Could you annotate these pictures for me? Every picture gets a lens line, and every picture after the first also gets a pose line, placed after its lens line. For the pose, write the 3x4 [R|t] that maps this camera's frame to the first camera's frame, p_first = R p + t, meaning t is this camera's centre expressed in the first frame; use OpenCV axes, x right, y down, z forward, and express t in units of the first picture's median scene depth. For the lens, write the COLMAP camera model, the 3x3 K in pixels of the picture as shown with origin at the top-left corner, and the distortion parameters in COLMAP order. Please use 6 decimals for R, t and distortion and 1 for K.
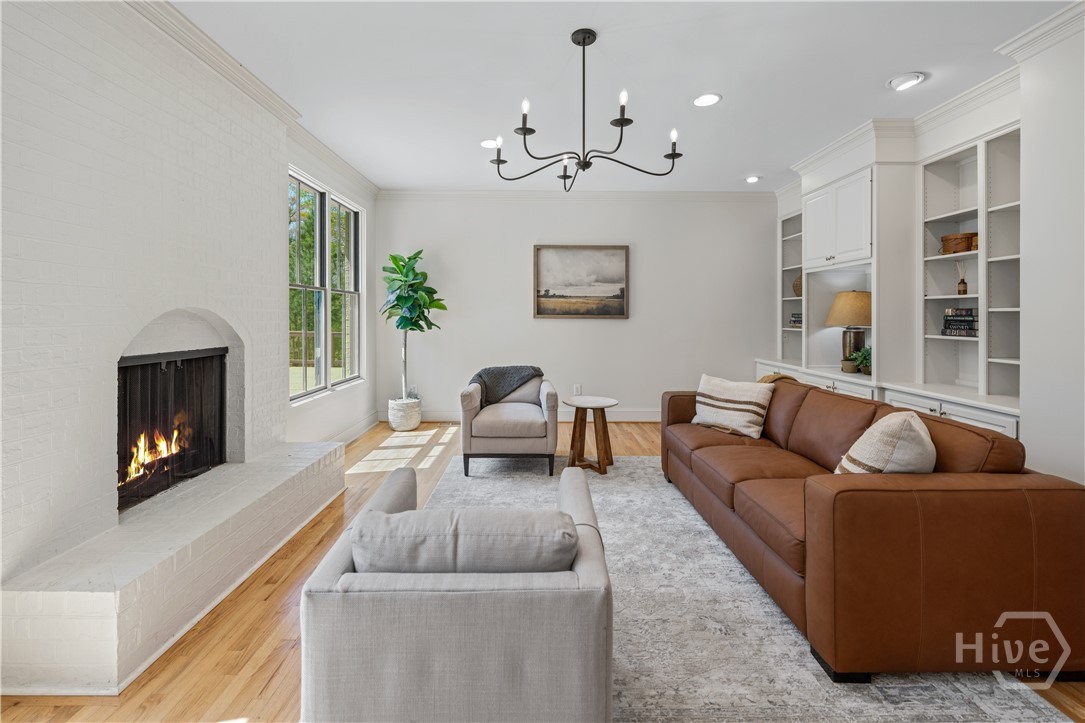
lens RADIAL K [[491.1, 0, 528.3], [0, 491.1, 324.1], [0, 0, 1]] dist [-0.003928, 0.000179]
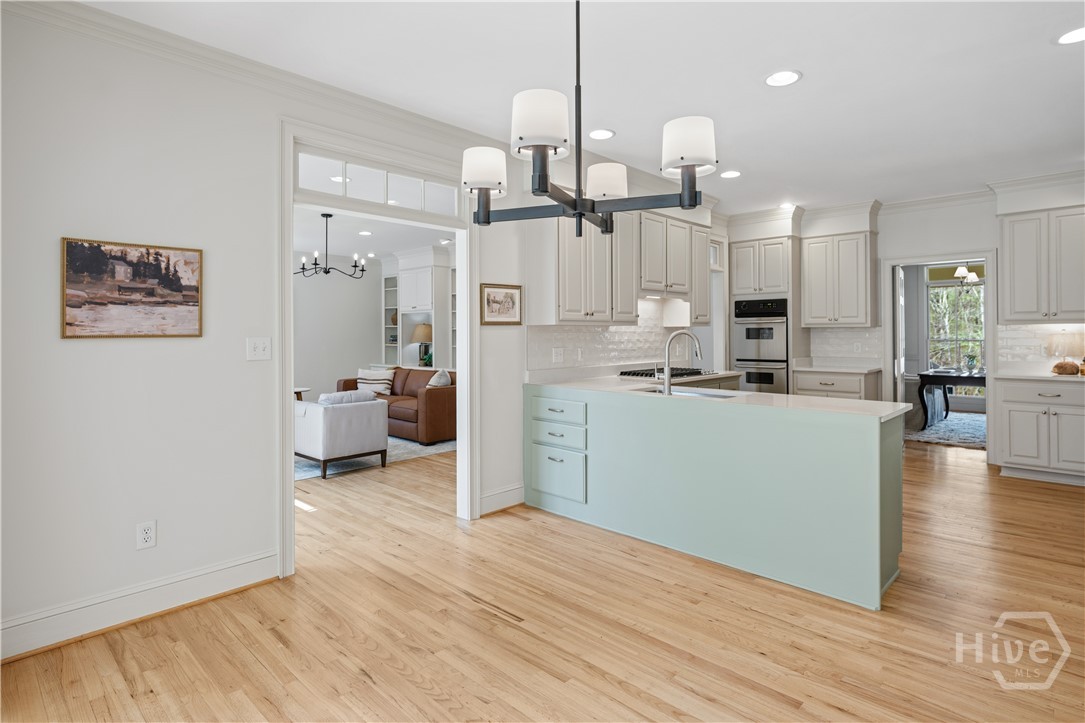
lens RADIAL K [[566.9, 0, 539.0], [0, 566.9, 328.2], [0, 0, 1]] dist [-0.001387, -0.000014]
pose [[0.691929, 0.004351, 0.721952, -0.680276], [0.014891, 0.999683, -0.020297, 0.000673], [-0.721812, 0.024795, 0.691645, -0.933328]]
